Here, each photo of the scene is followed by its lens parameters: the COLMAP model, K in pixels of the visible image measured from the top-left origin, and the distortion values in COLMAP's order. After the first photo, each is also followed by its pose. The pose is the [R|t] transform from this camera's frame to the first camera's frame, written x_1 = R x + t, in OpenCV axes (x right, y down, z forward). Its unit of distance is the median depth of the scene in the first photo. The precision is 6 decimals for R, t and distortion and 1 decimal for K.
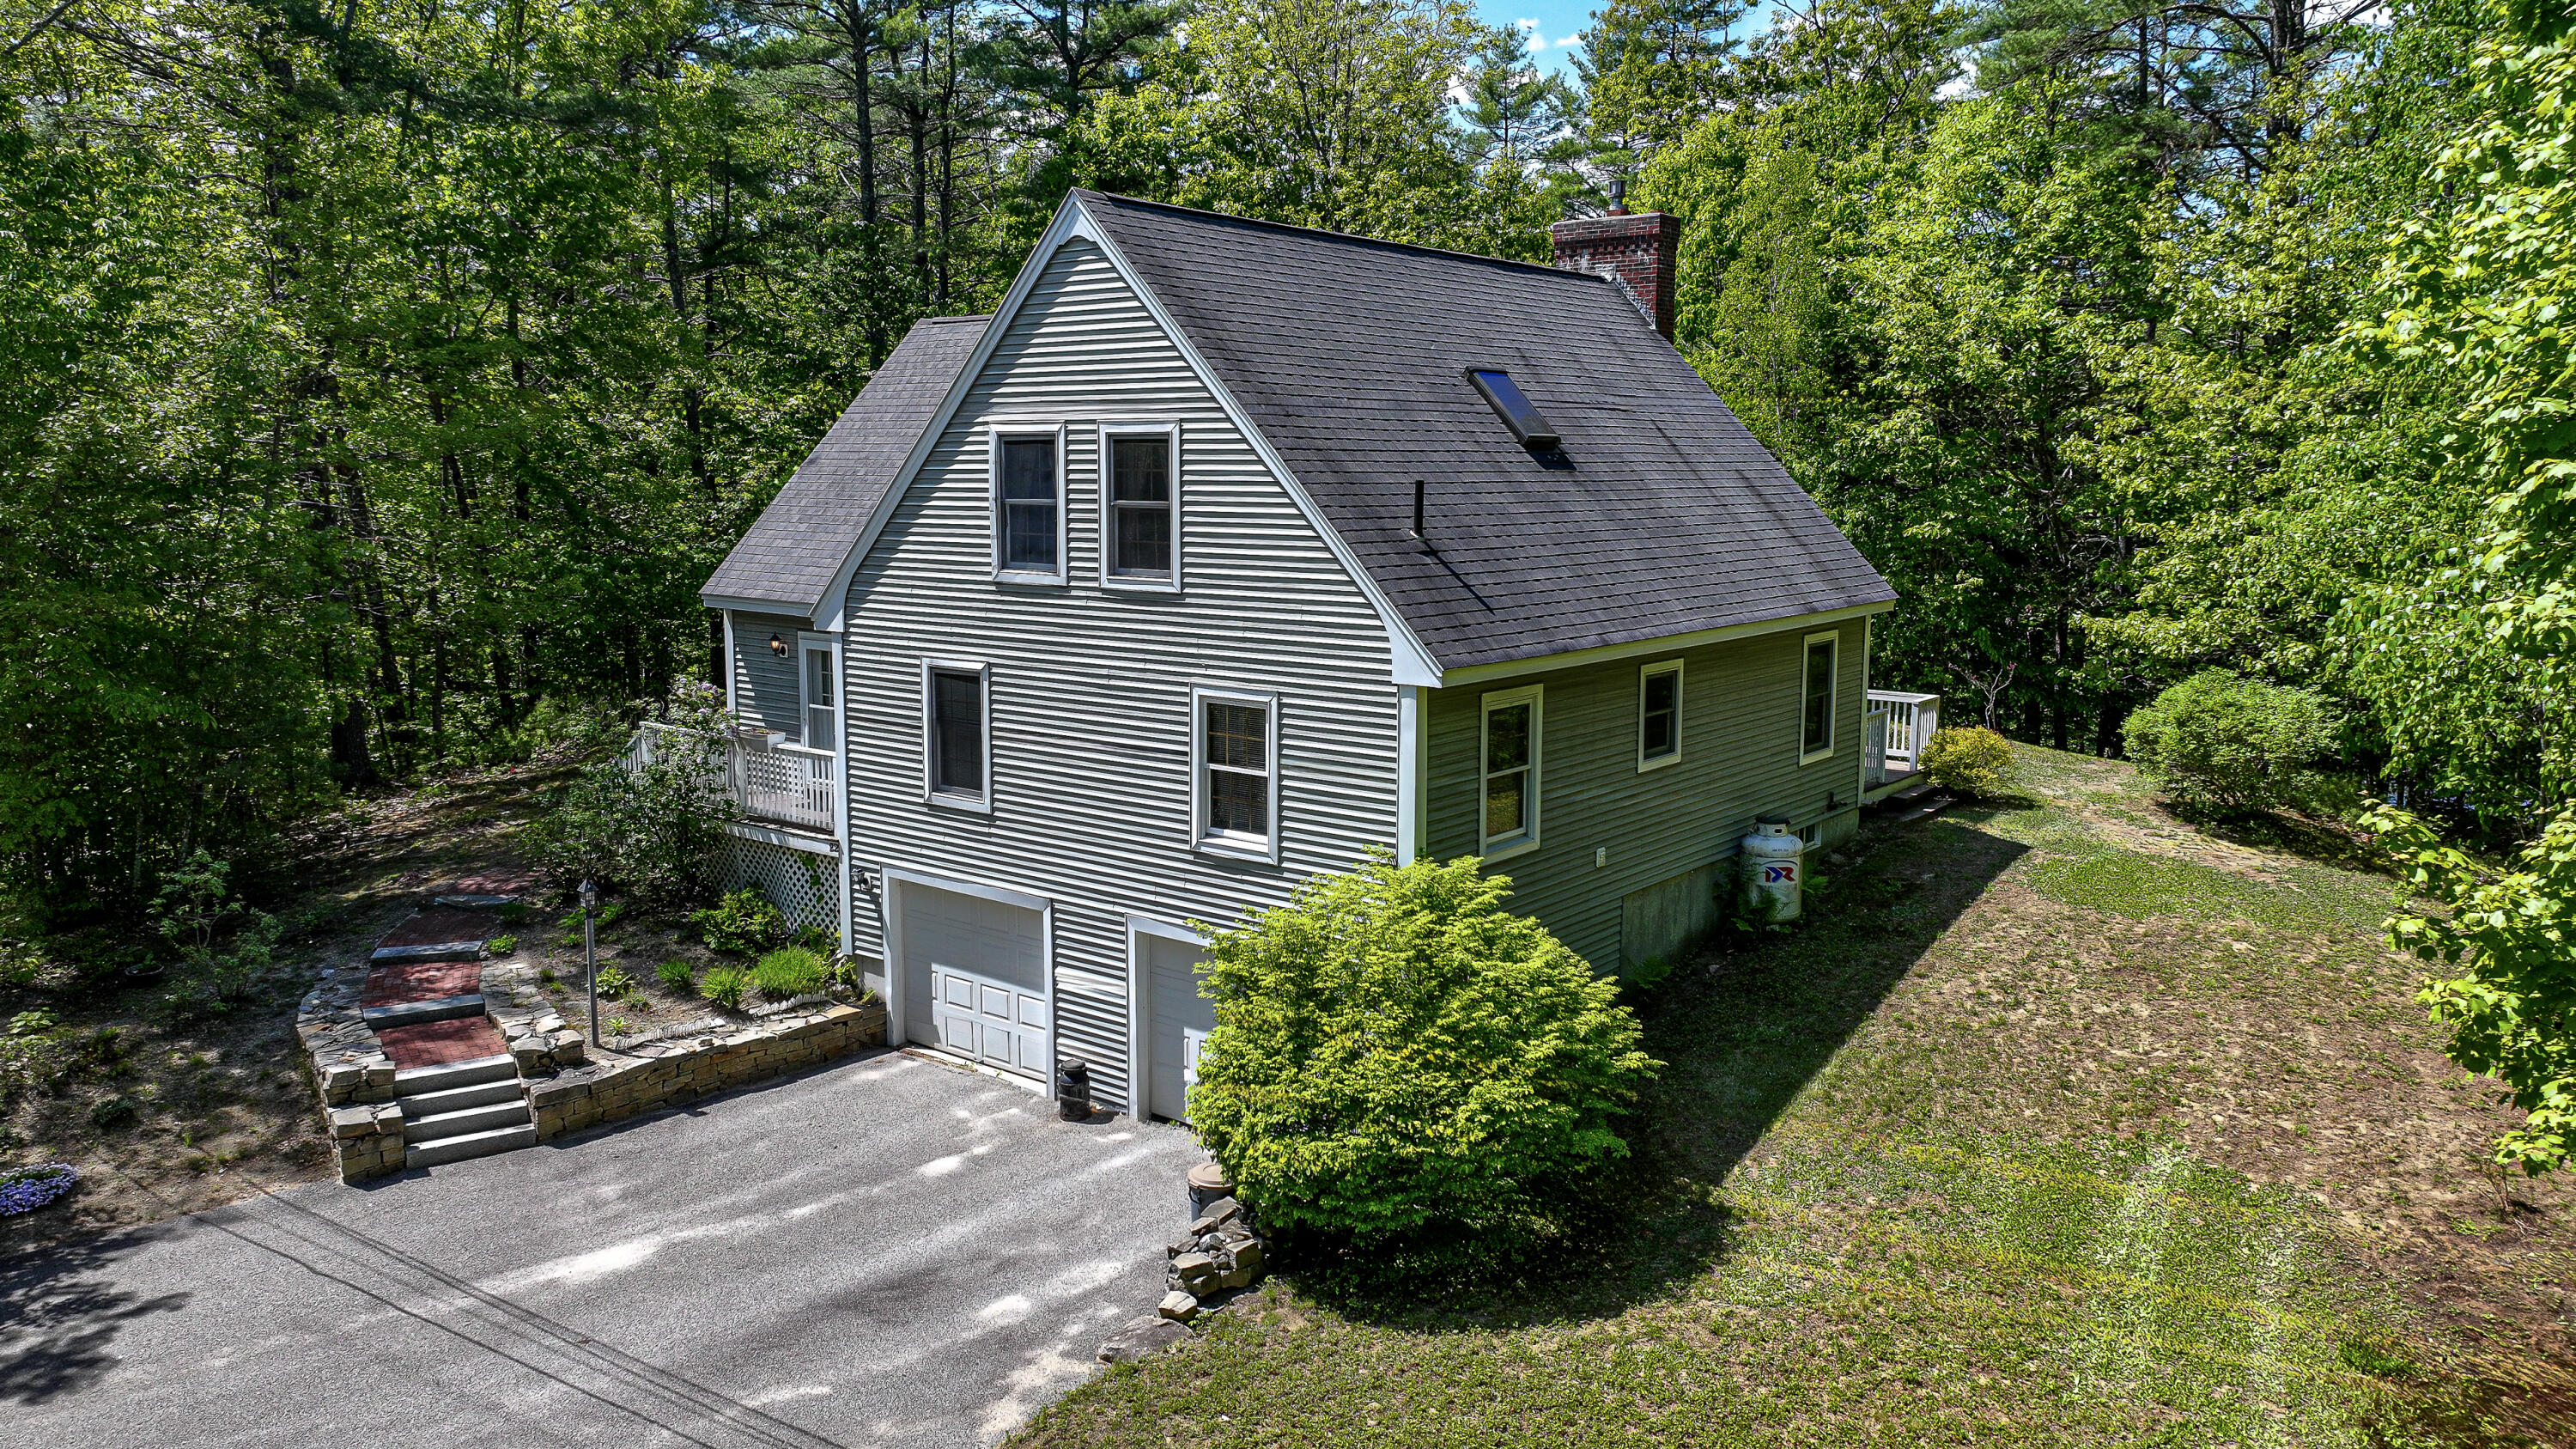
lens RADIAL K [[1784.7, 0, 1284.8], [0, 1784.7, 724.1], [0, 0, 1]] dist [0.010092, -0.003736]
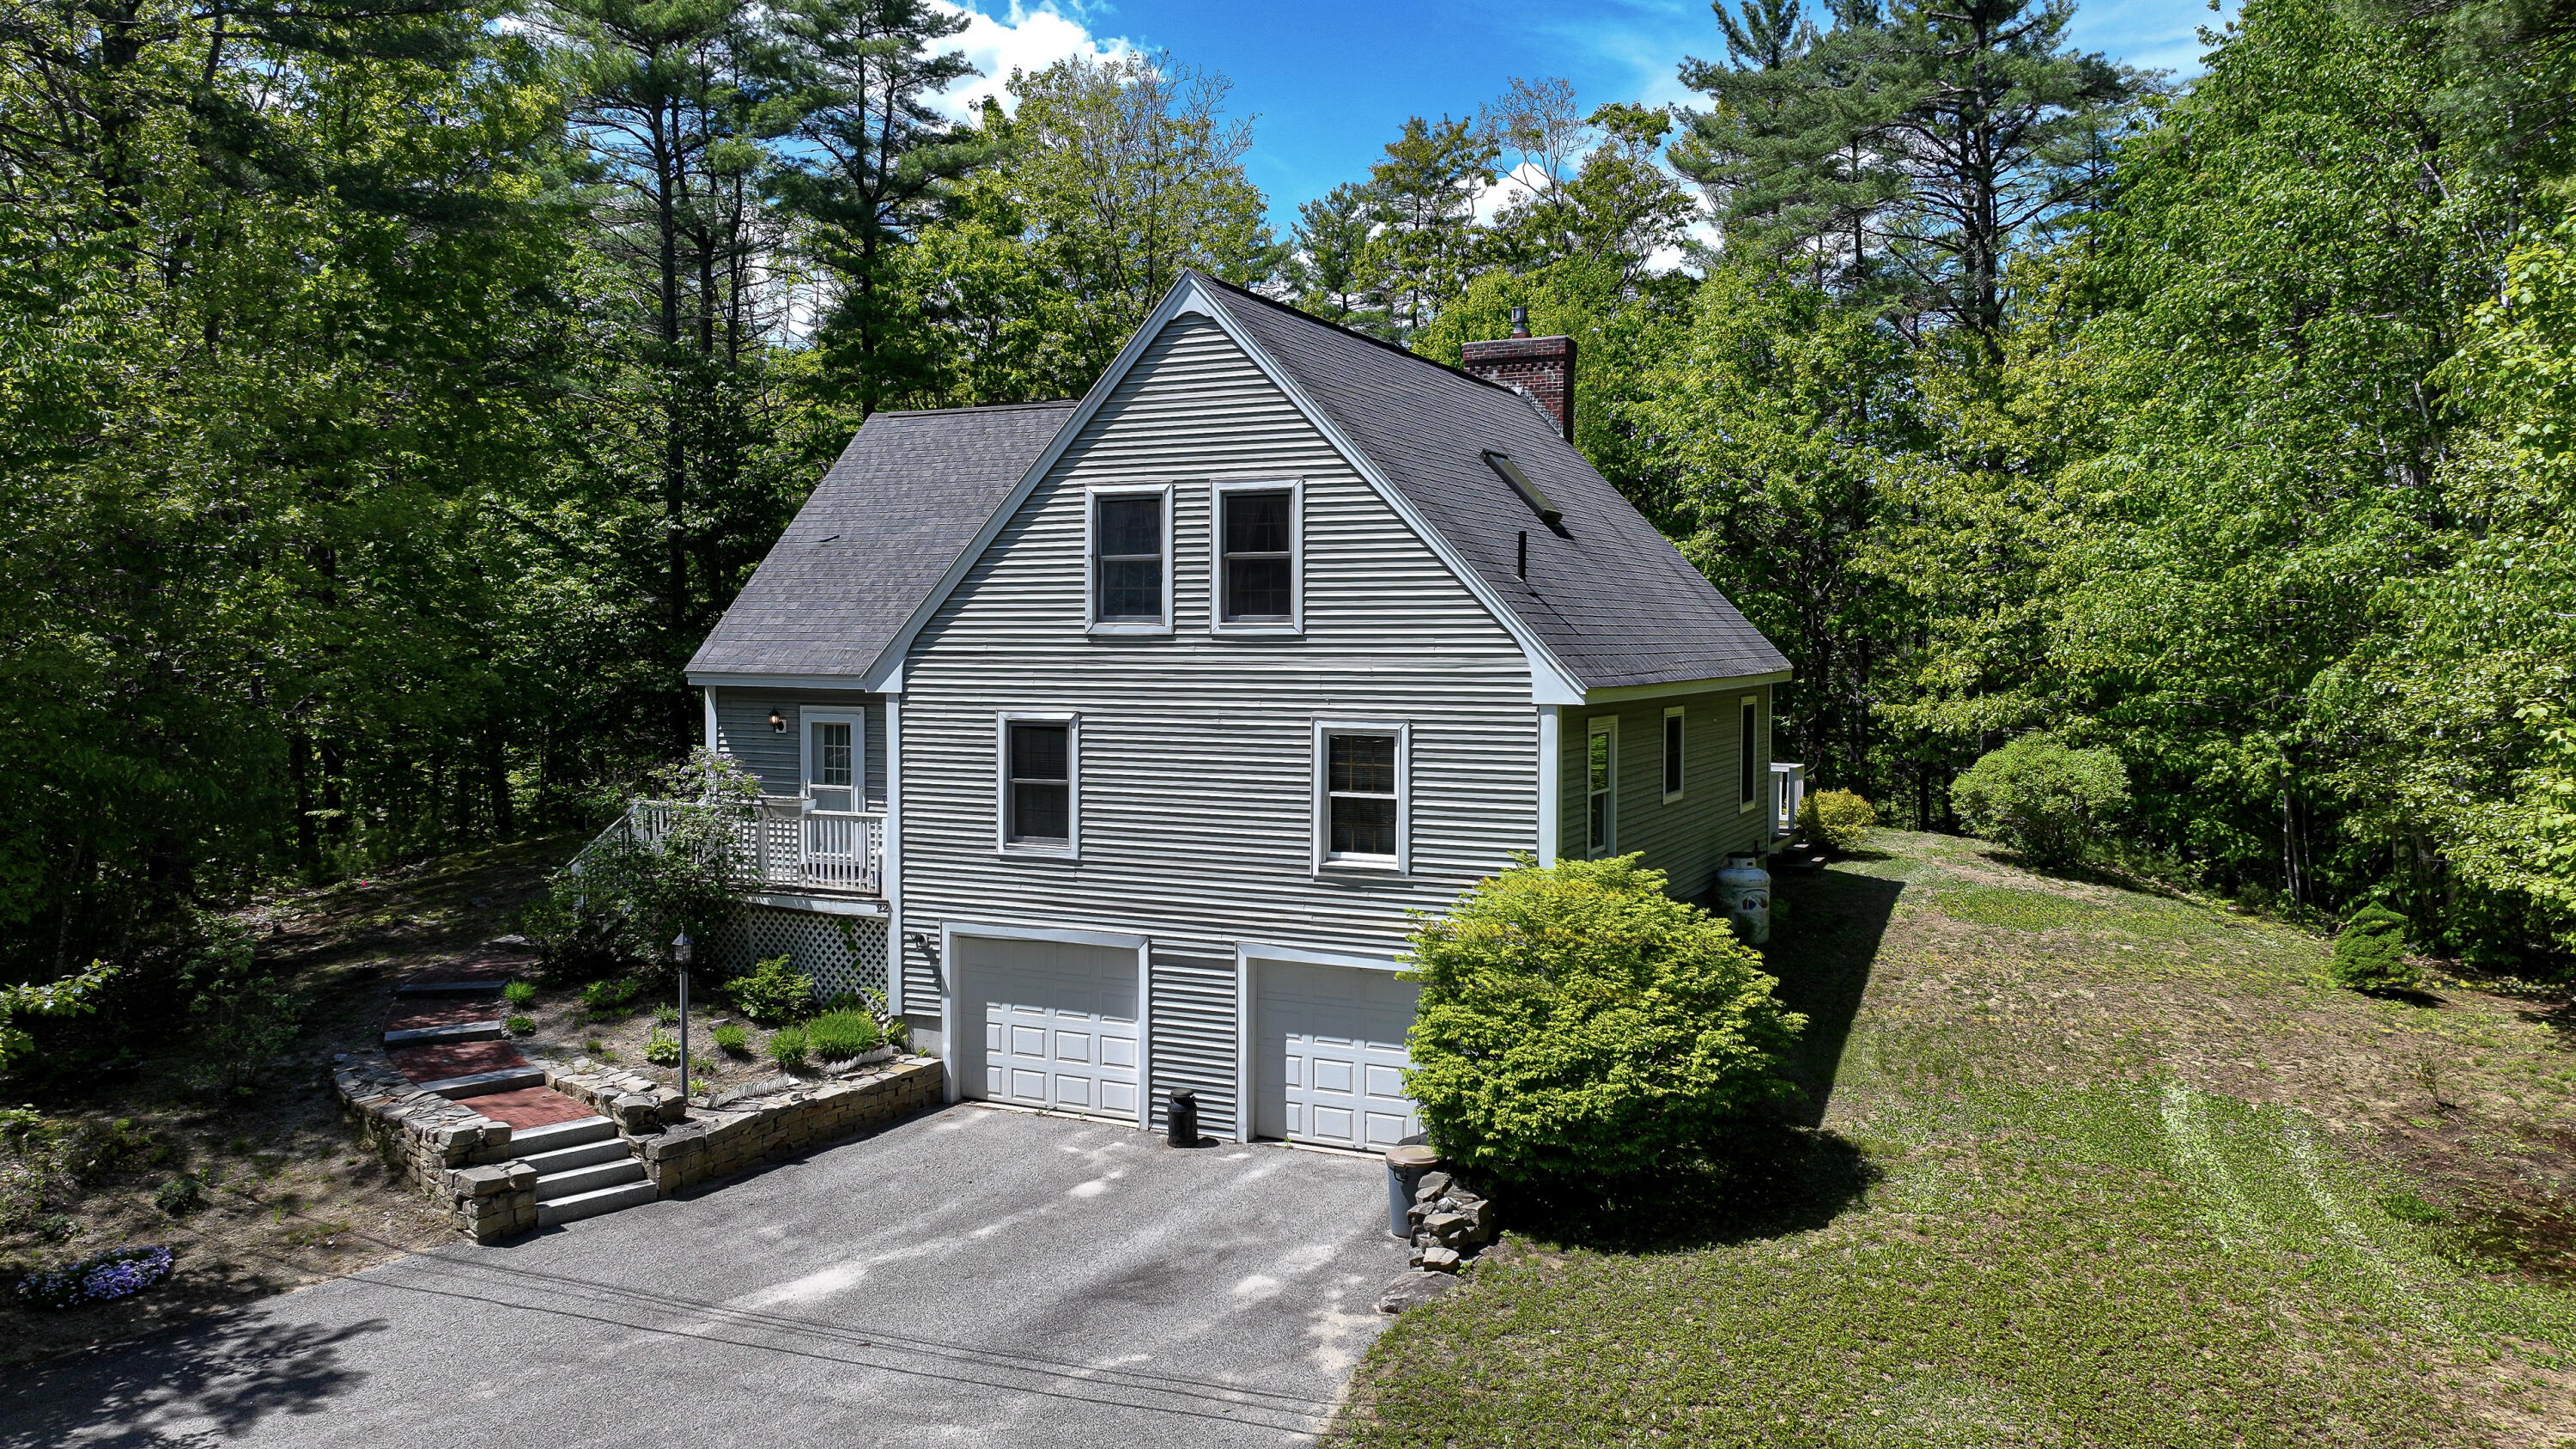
lens RADIAL K [[1784.7, 0, 1299.2], [0, 1784.7, 720.6], [0, 0, 1]] dist [0.010092, -0.003736]
pose [[0.975697, -0.009820, 0.218902, -0.290937], [0.030503, 0.995356, -0.091307, 0.075672], [-0.216988, 0.095765, 0.971465, -0.046894]]
